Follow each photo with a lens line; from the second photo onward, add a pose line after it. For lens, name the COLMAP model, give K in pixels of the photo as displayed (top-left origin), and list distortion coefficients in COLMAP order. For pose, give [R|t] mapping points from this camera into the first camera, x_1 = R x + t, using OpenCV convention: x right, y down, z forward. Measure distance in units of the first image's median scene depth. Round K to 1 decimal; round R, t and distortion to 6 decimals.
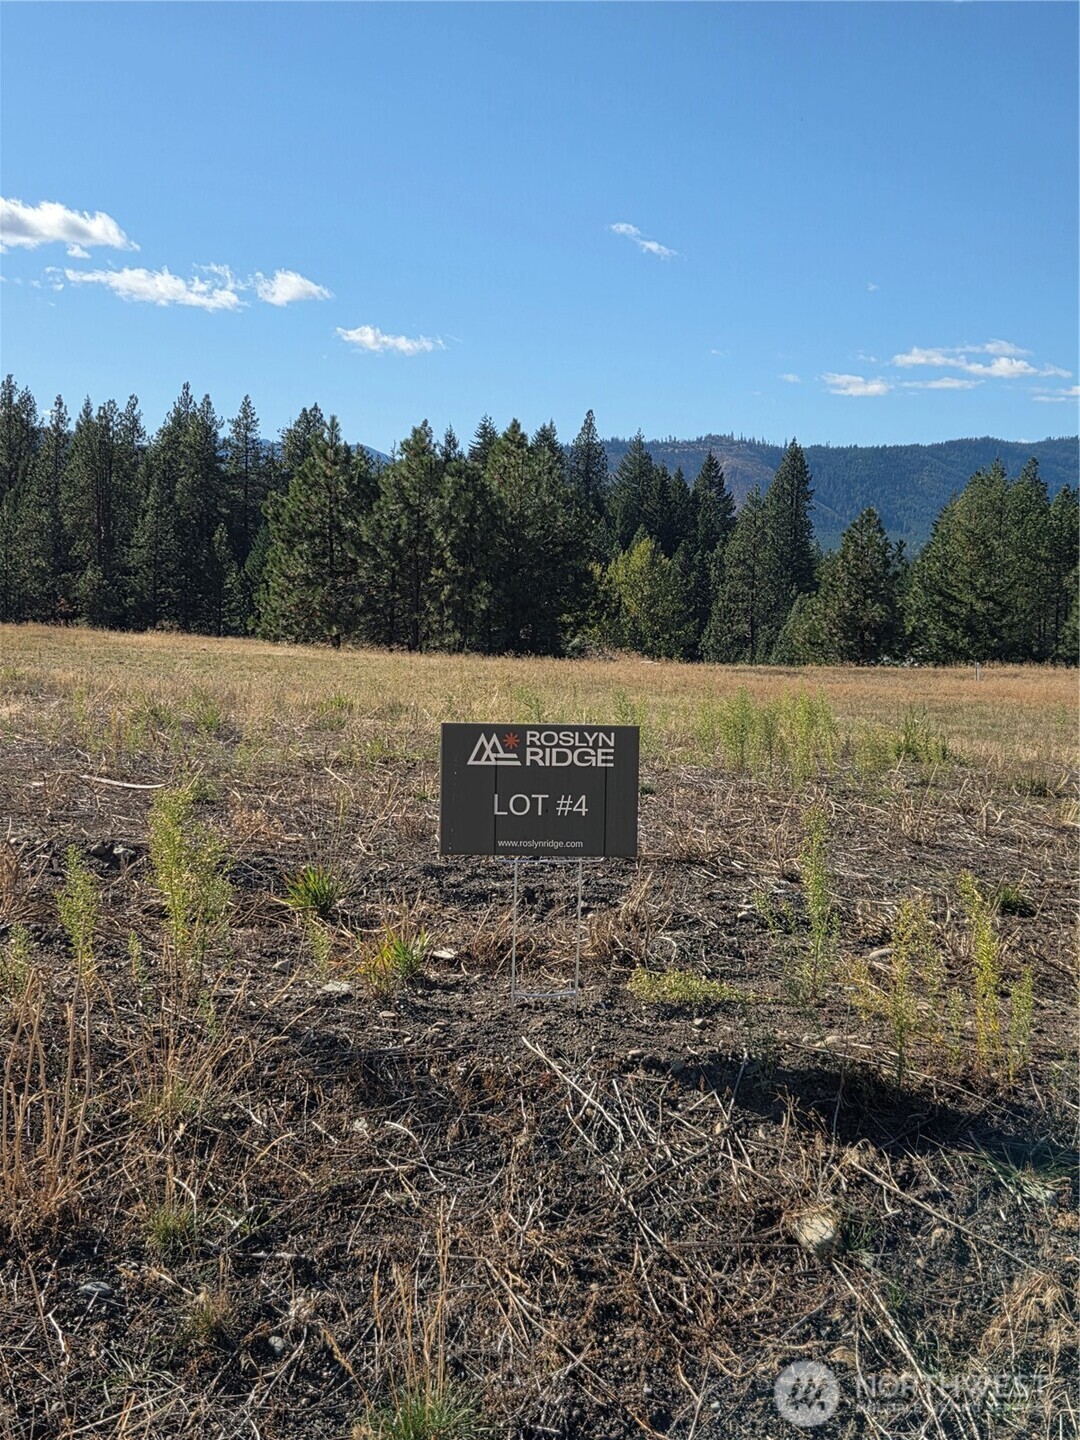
lens RADIAL K [[1828.7, 0, 541.6], [0, 1828.7, 738.8], [0, 0, 1]] dist [0.167625, -0.644688]
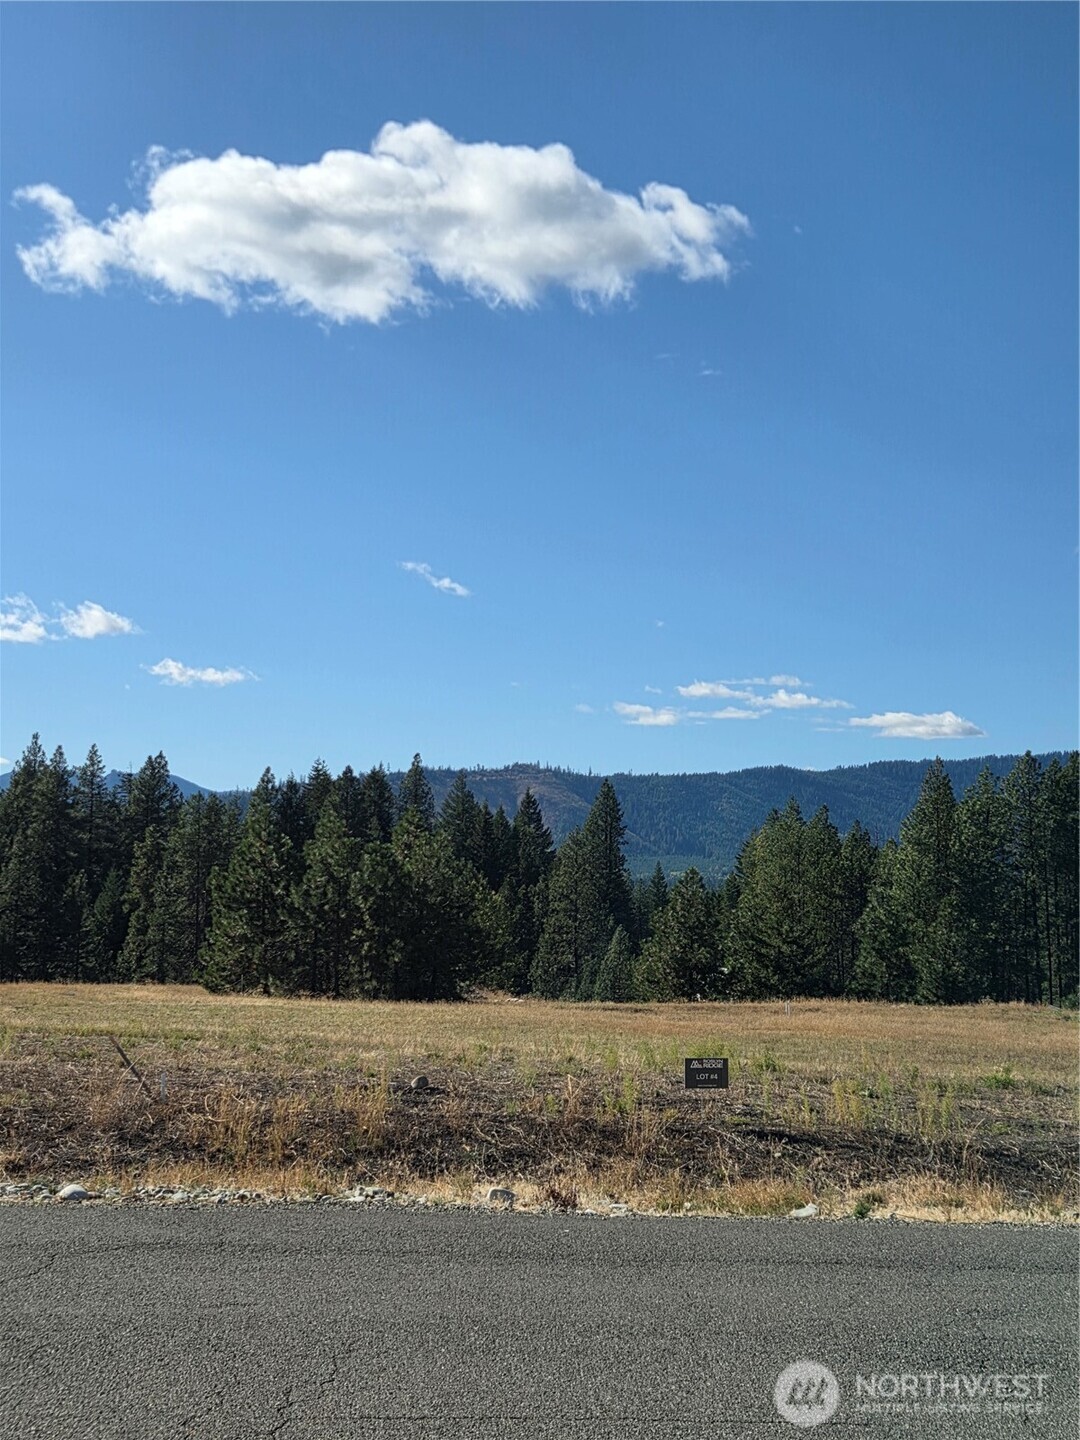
lens RADIAL K [[1828.7, 0, 541.6], [0, 1828.7, 738.8], [0, 0, 1]] dist [0.167625, -0.644688]
pose [[0.994603, -0.000401, 0.103749, -0.044820], [0.018676, 0.984350, -0.175231, 0.000204], [-0.102056, 0.176223, 0.979046, -0.180613]]
